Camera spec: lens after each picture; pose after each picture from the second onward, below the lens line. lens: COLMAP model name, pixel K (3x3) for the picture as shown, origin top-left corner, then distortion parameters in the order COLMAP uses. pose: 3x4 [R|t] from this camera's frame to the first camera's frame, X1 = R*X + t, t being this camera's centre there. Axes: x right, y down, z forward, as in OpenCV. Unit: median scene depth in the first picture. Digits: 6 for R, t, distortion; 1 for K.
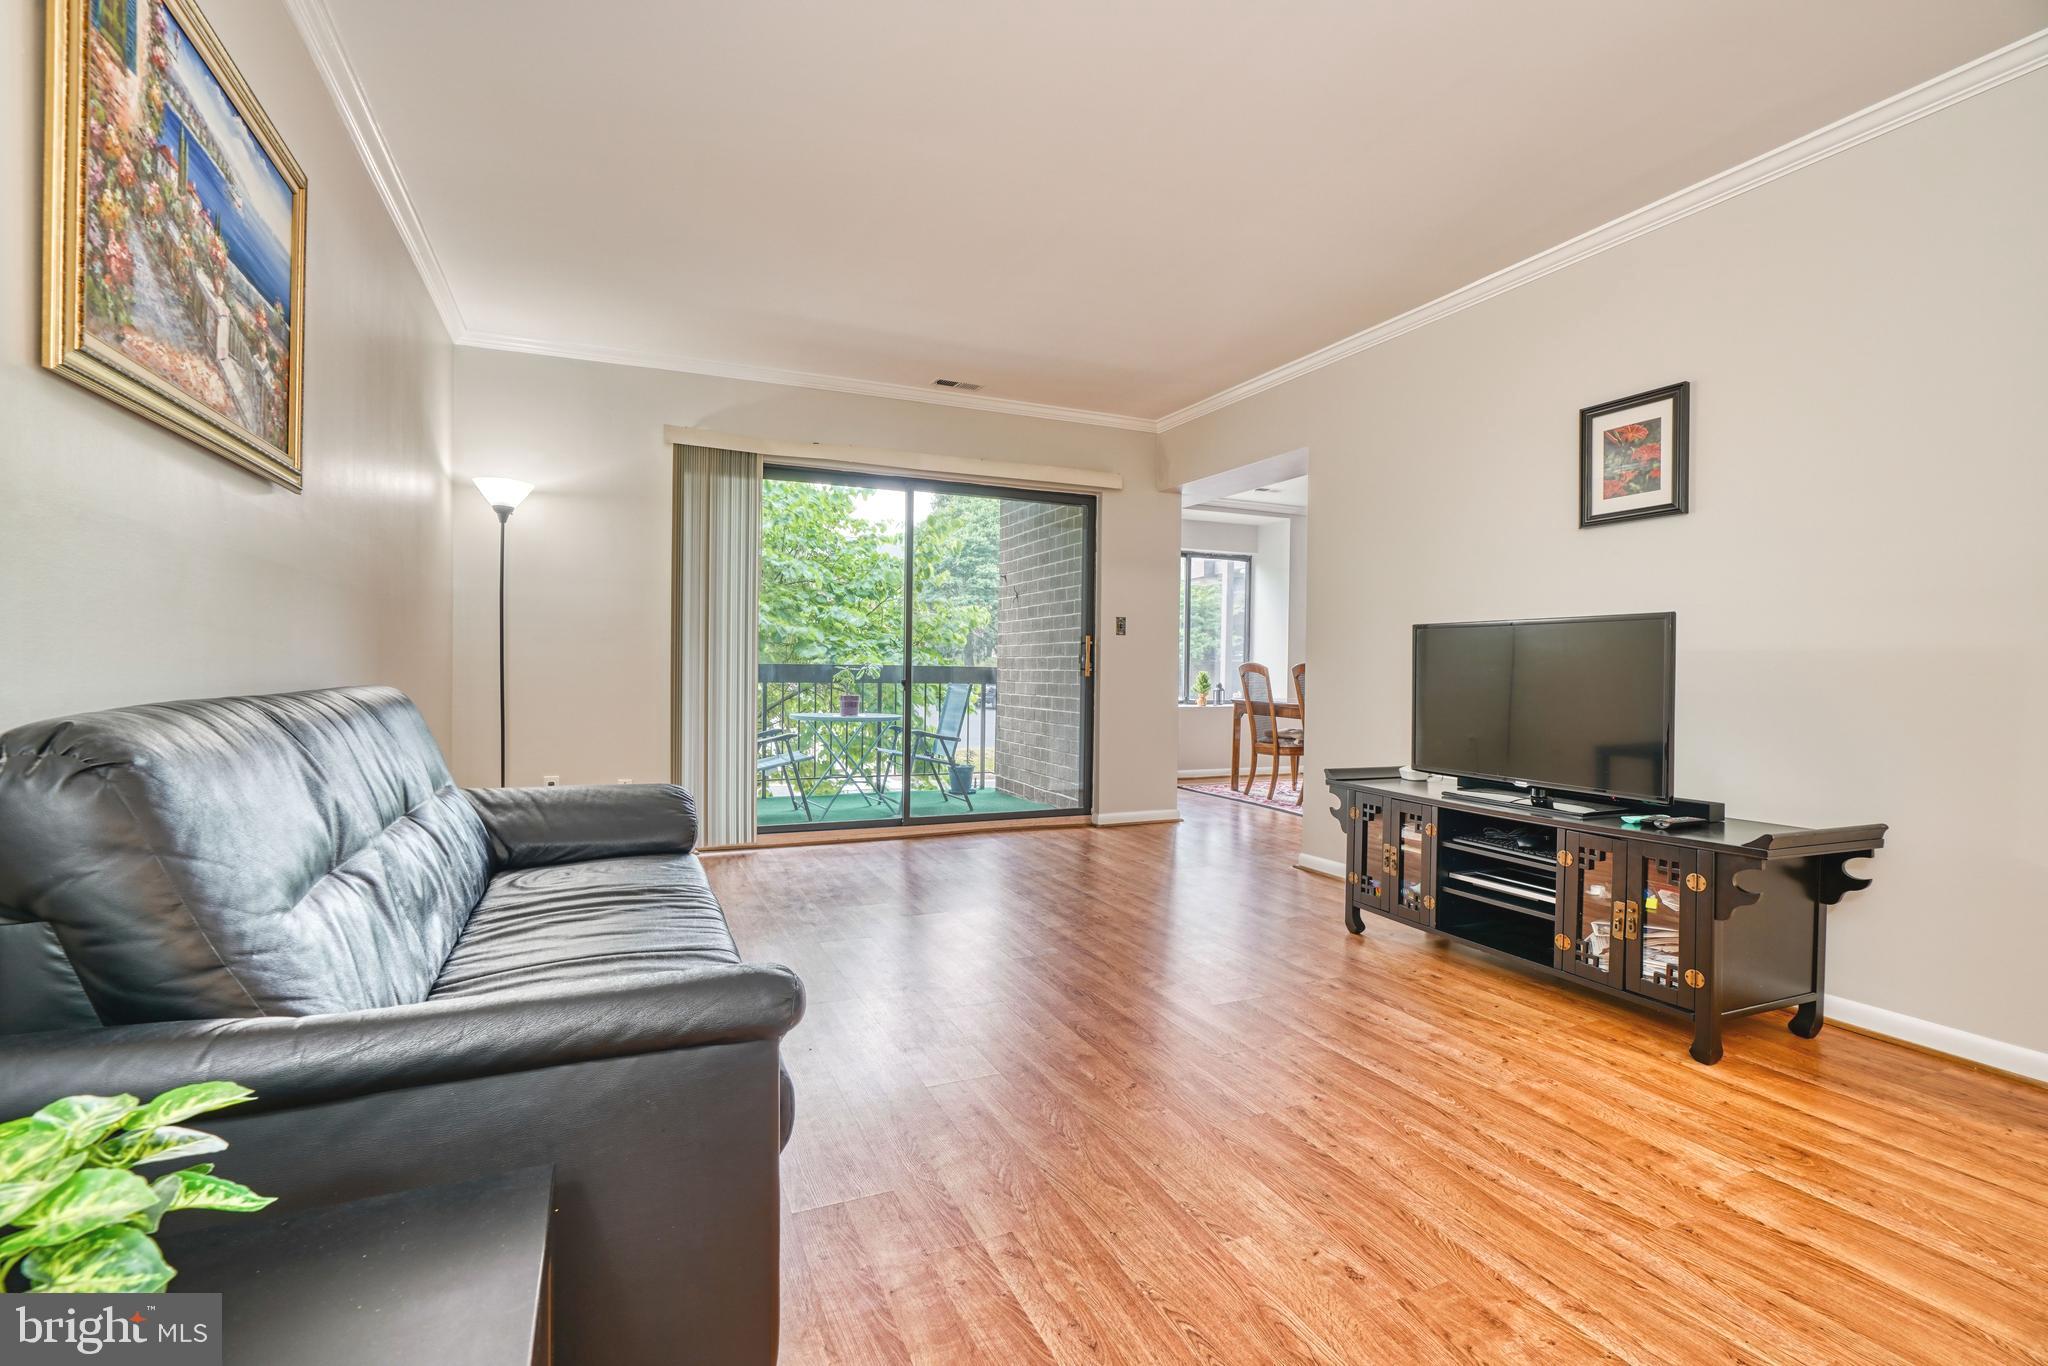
lens RADIAL K [[910.2, 0, 1014.9], [0, 910.2, 677.9], [0, 0, 1]] dist [-0.014891, 0.008126]
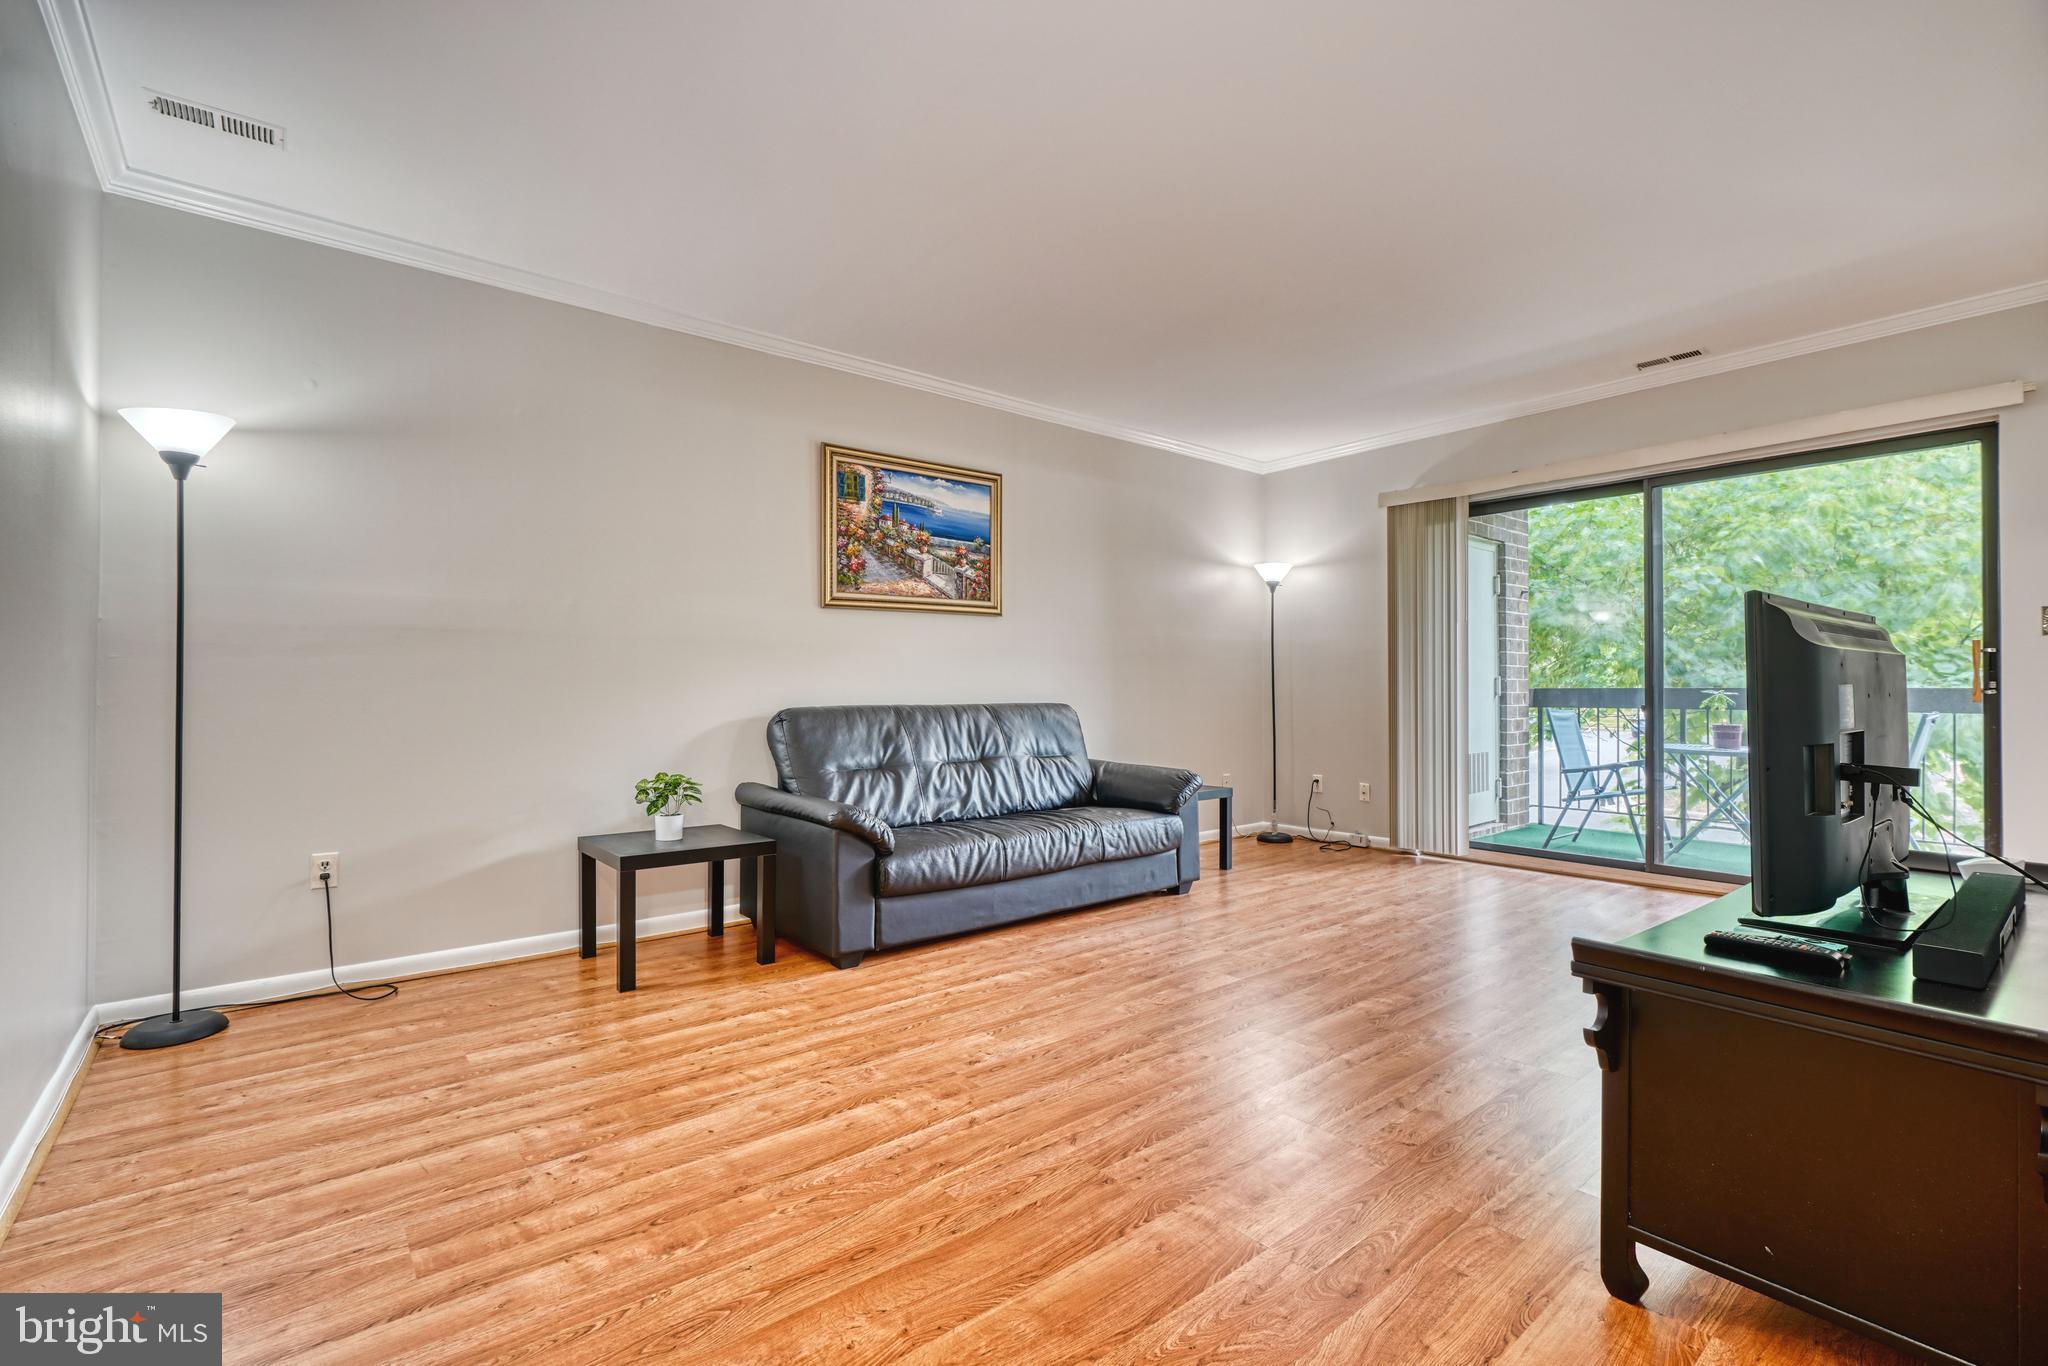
lens RADIAL K [[910.2, 0, 1014.9], [0, 910.2, 677.9], [0, 0, 1]] dist [-0.014891, 0.008126]
pose [[0.264690, -0.024397, -0.964025, 1.400896], [-0.007530, 0.999597, -0.027365, 0.010474], [0.964304, 0.014503, 0.264400, 0.447489]]
